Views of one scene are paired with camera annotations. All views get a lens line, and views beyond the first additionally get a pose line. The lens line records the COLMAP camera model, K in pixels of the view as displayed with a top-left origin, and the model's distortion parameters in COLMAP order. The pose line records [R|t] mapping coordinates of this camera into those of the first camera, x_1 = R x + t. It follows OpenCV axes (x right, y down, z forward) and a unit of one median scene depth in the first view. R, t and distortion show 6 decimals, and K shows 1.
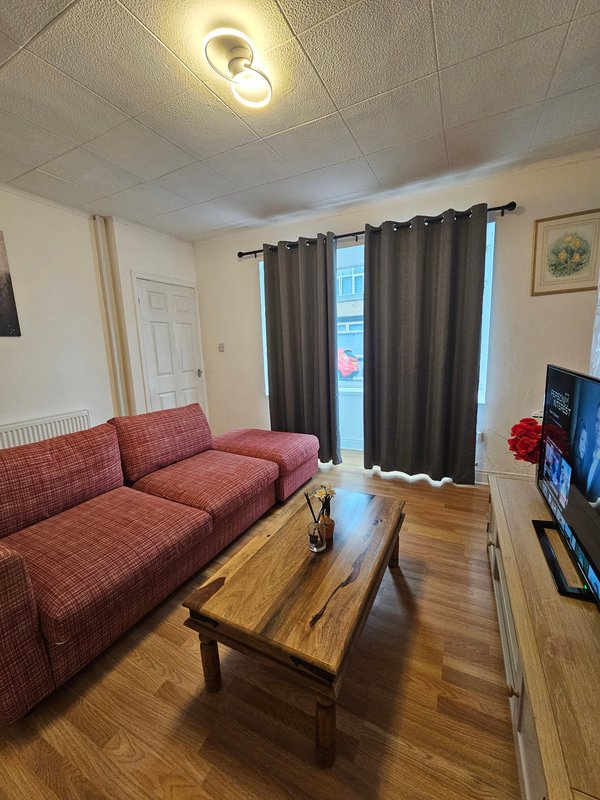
lens RADIAL K [[328.7, 0, 296.6], [0, 328.7, 400.8], [0, 0, 1]] dist [-0.000399, -0.000008]
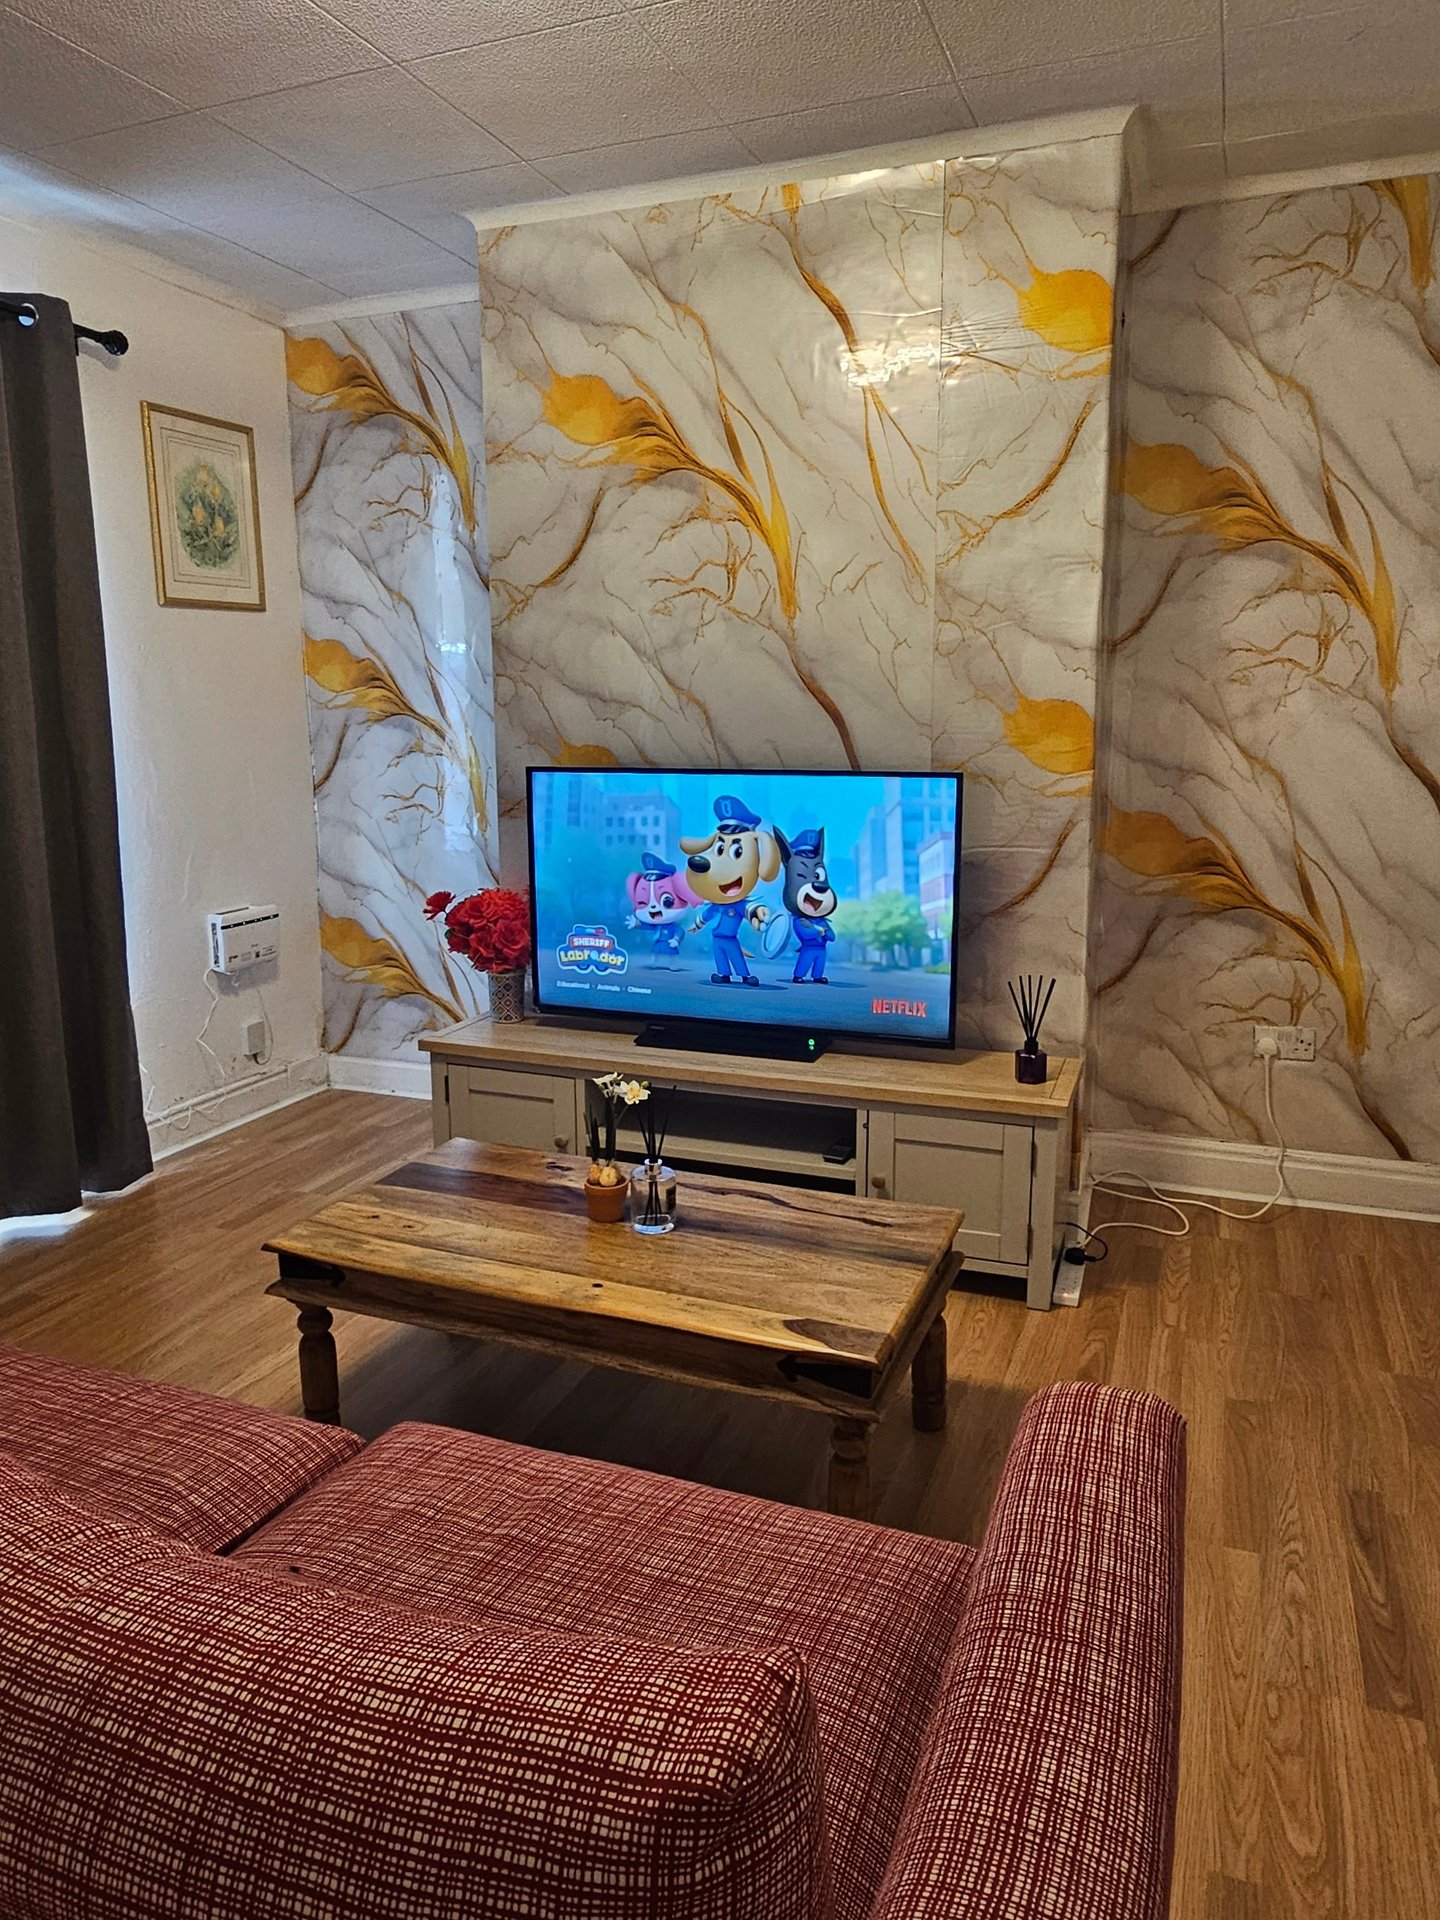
lens RADIAL K [[1293.5, 0, 715.4], [0, 1293.5, 955.5], [0, 0, 1]] dist [-0.004311, -0.001643]
pose [[-0.088803, -0.148835, 0.984867, -0.865814], [0.184598, 0.969185, 0.163109, -0.064188], [-0.978794, 0.196289, -0.058592, 0.585318]]
